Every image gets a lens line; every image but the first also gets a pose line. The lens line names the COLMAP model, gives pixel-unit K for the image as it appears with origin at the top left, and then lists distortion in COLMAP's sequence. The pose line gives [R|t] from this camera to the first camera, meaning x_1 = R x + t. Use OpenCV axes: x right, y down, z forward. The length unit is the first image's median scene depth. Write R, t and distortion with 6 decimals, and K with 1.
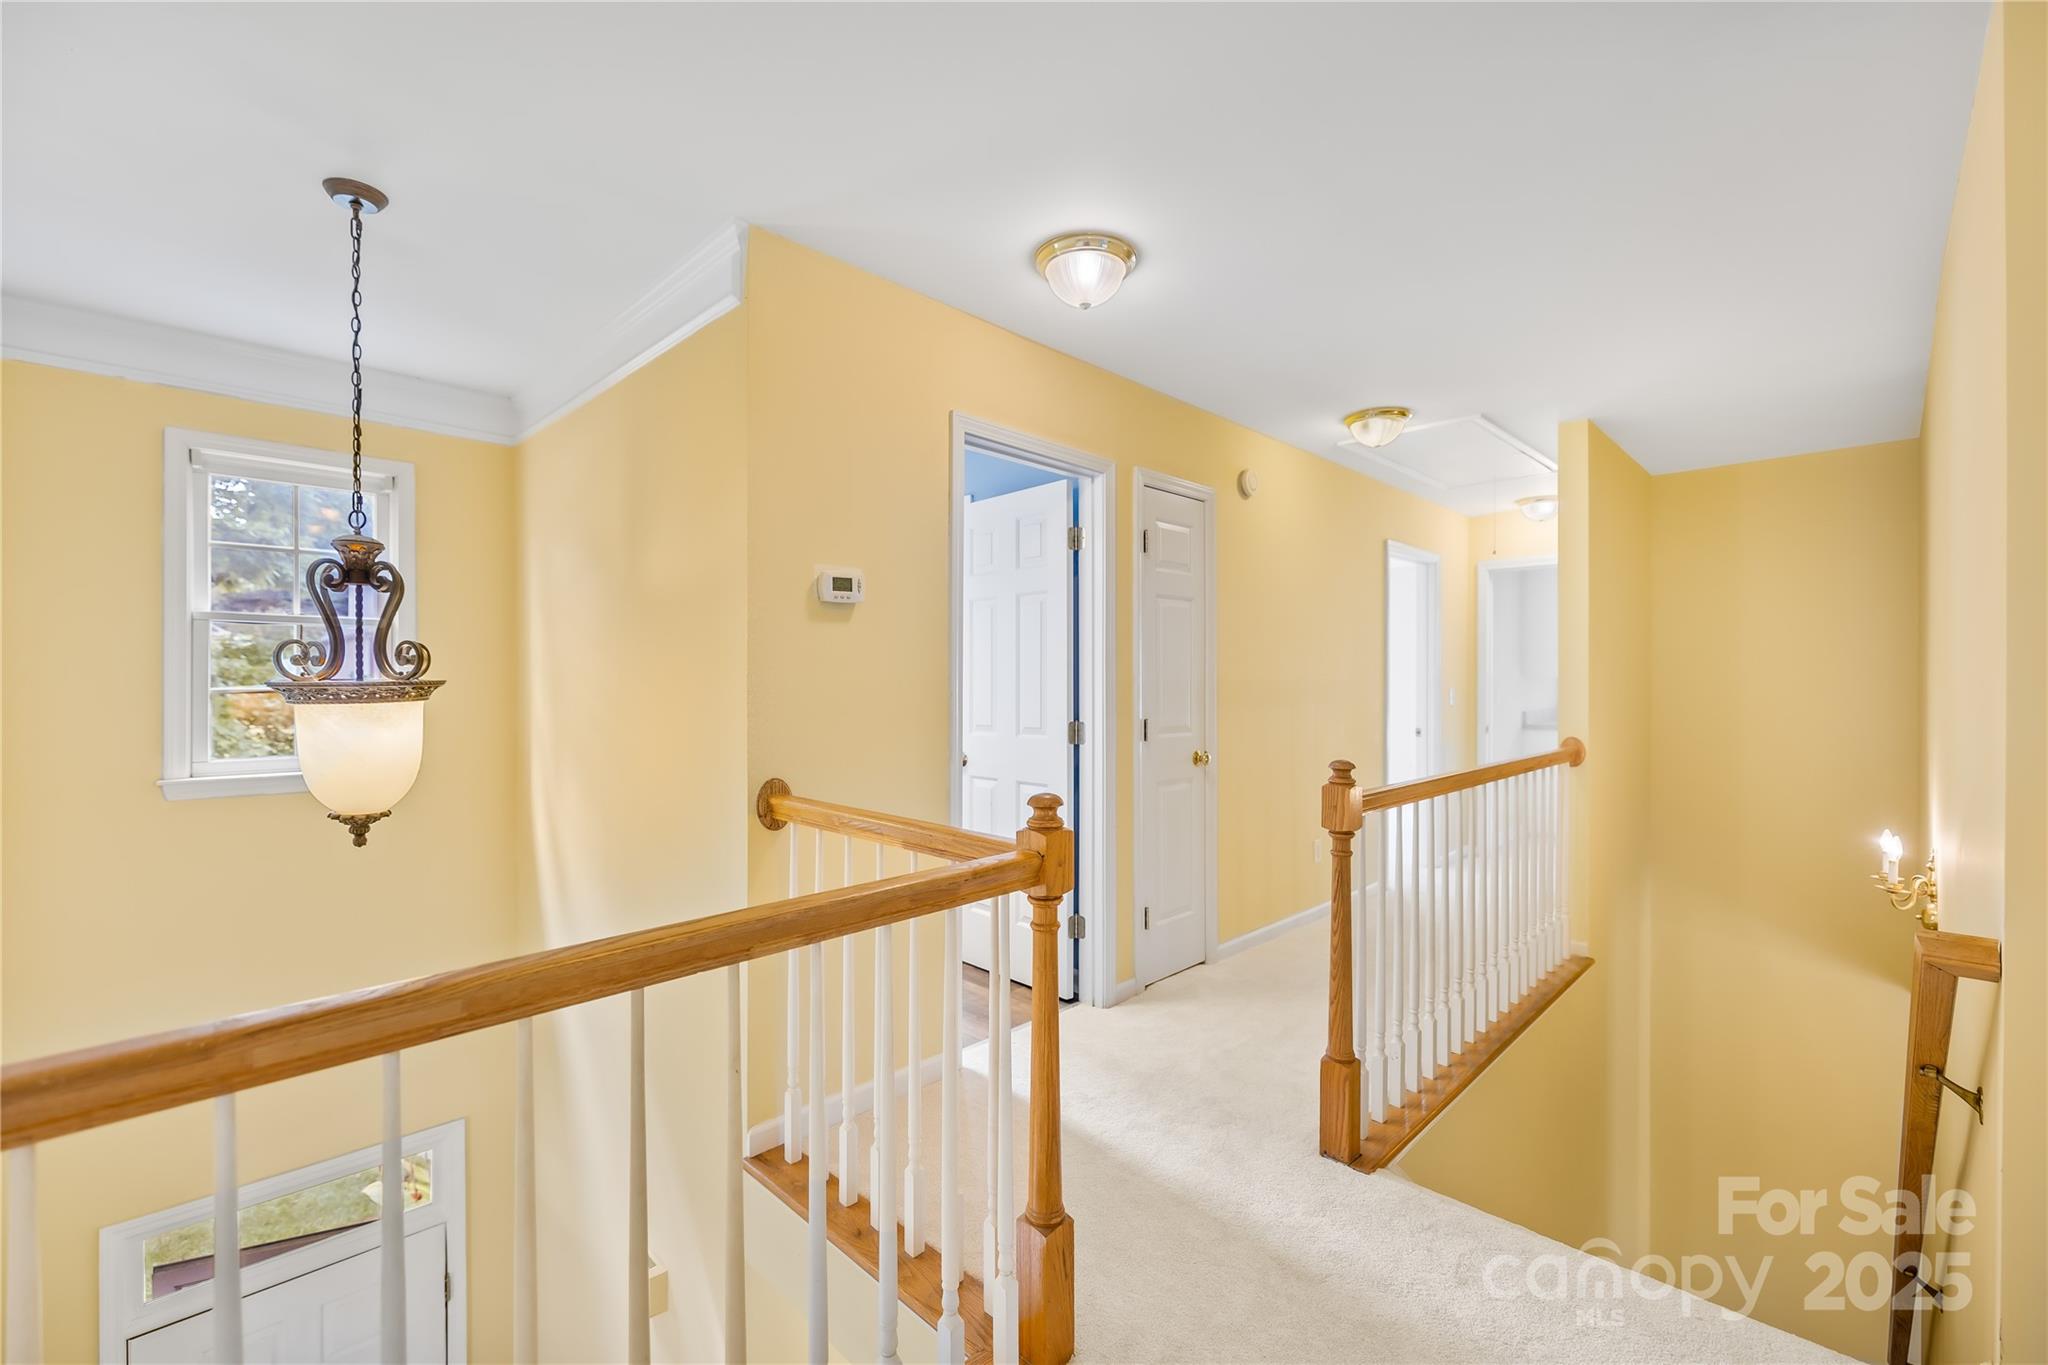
lens RADIAL K [[896.5, 0, 971.4], [0, 896.5, 681.5], [0, 0, 1]] dist [0.002897, 0.000041]
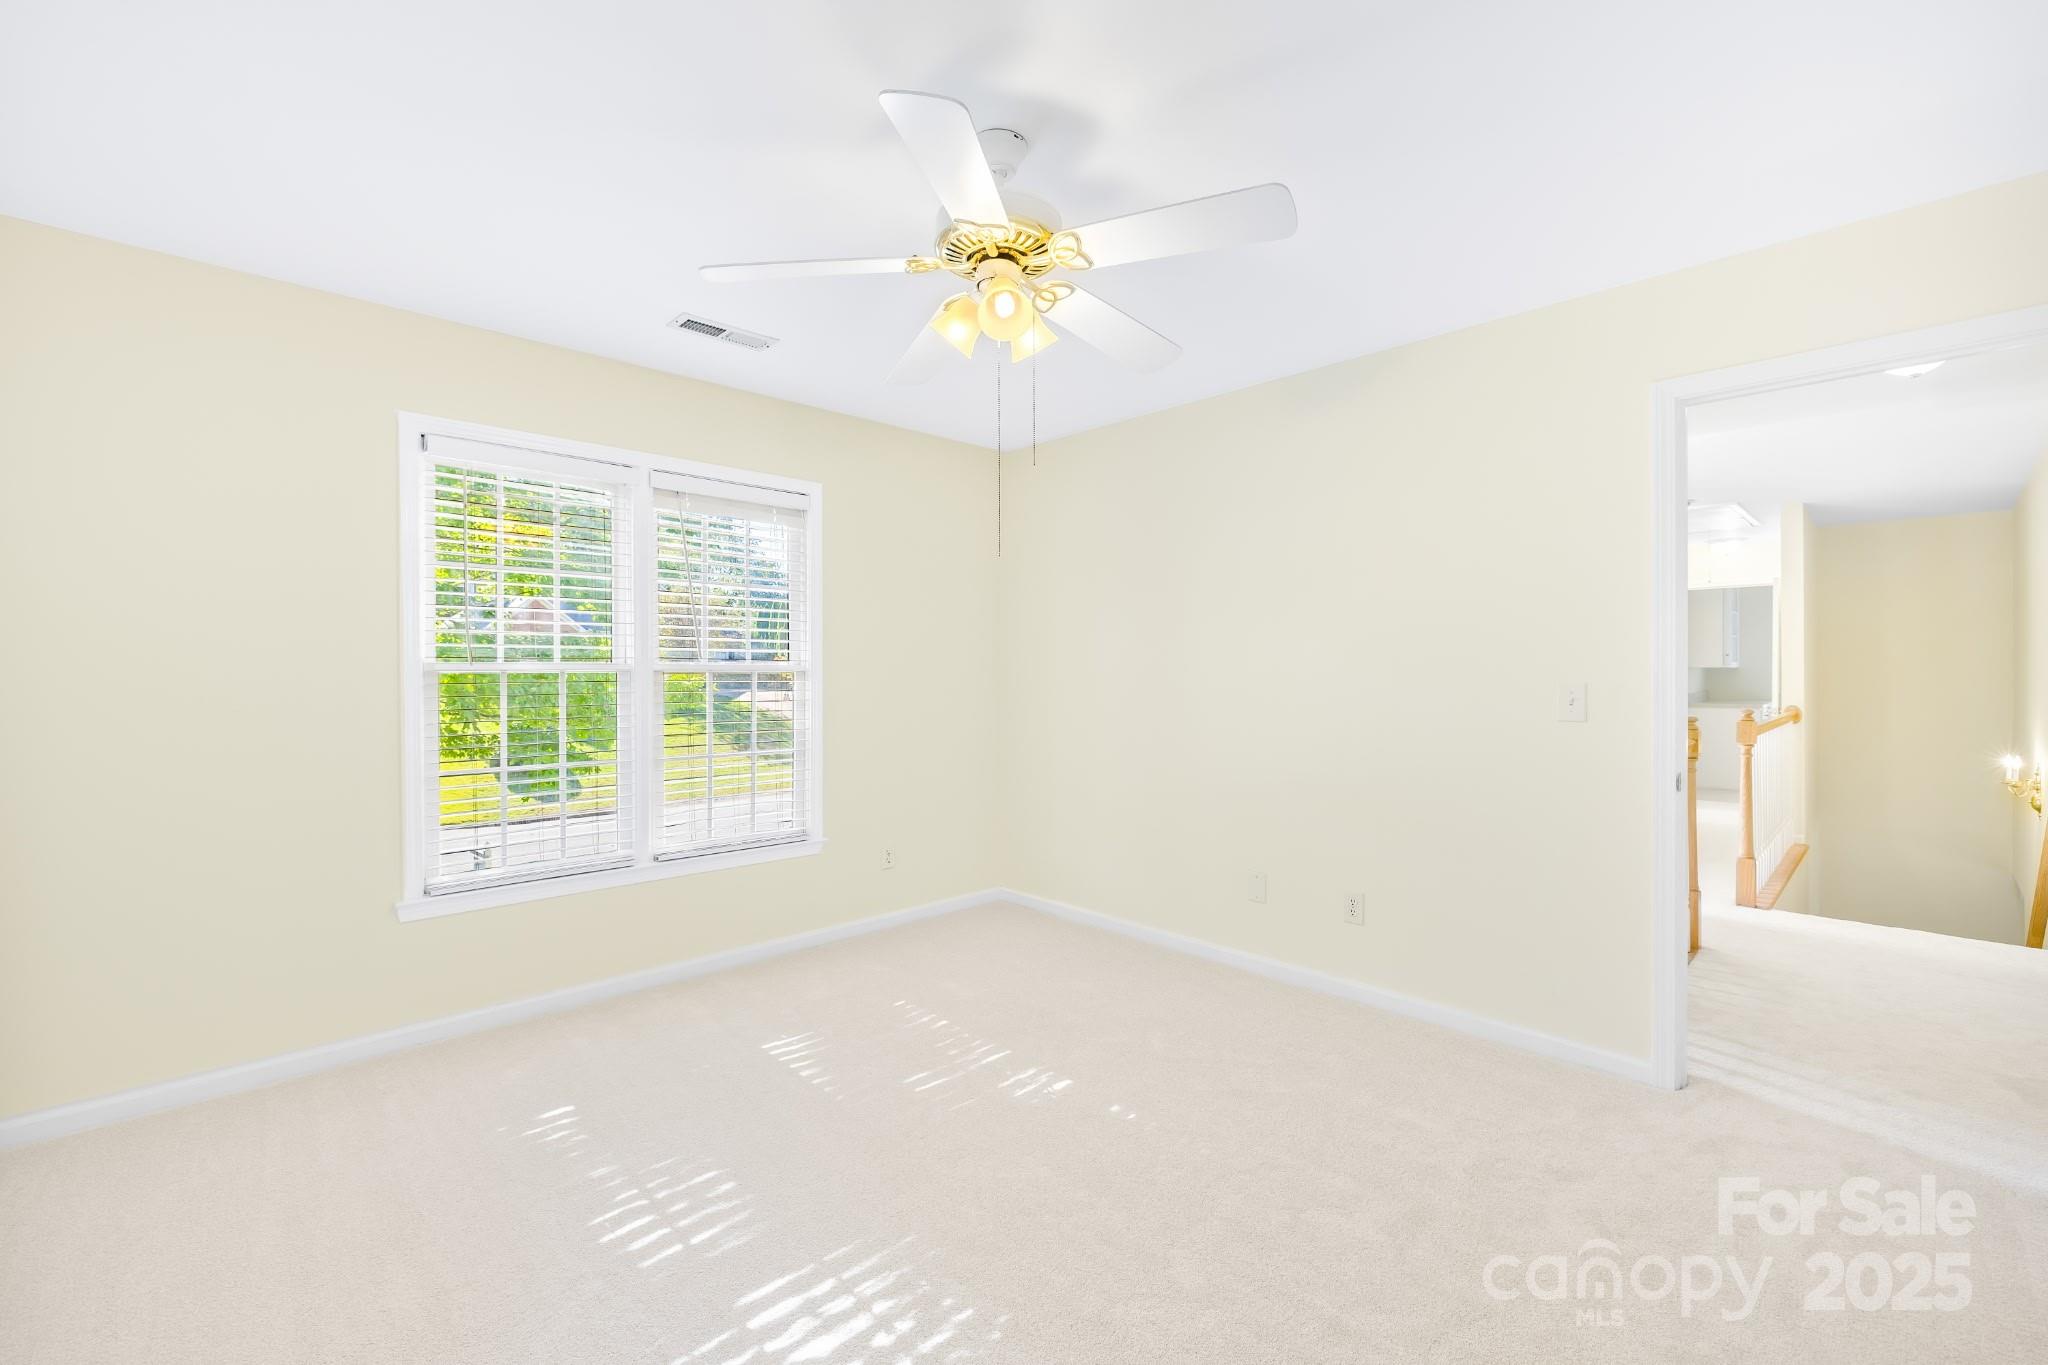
lens RADIAL K [[896.5, 0, 971.4], [0, 896.5, 681.5], [0, 0, 1]] dist [0.002897, 0.000041]
pose [[0.999673, -0.013088, -0.021958, -0.959055], [0.013154, 0.999909, 0.002848, -0.001863], [0.021919, -0.003136, 0.999755, -0.789129]]
